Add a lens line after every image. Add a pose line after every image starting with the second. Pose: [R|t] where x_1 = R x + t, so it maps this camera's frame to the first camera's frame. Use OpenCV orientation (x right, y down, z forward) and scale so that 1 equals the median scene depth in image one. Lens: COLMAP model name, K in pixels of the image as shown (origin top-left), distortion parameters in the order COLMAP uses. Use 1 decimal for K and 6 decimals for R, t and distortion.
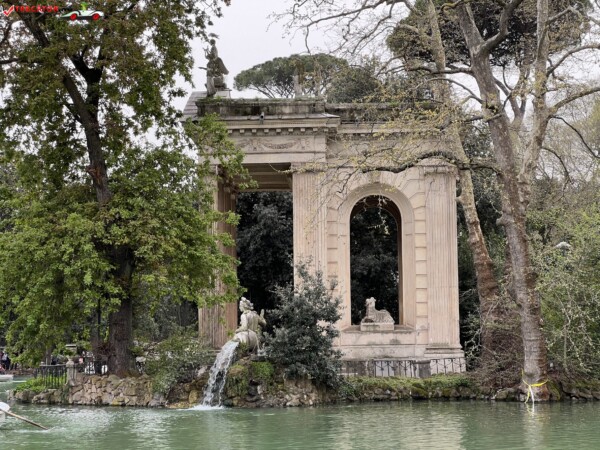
lens RADIAL K [[1334.6, 0, 304.2], [0, 1334.6, 224.1], [0, 0, 1]] dist [0.232359, 0.000000]
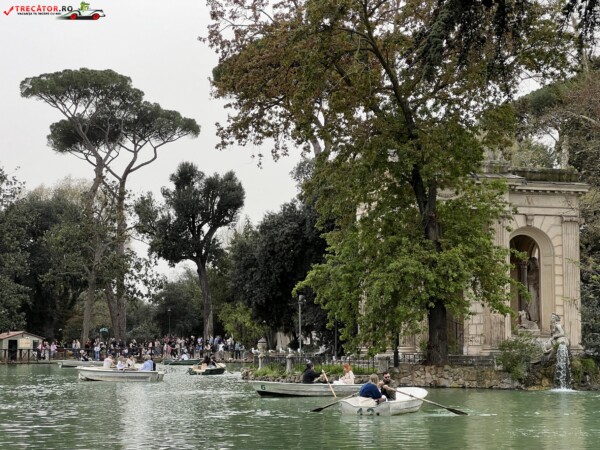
lens RADIAL K [[1334.6, 0, 299.0], [0, 1334.6, 209.5], [0, 0, 1]] dist [0.232359, 0.000000]
pose [[0.926429, 0.048332, 0.373354, -0.685821], [-0.046523, 0.998821, -0.013859, -0.018118], [-0.373584, -0.004530, 0.927585, -0.185127]]
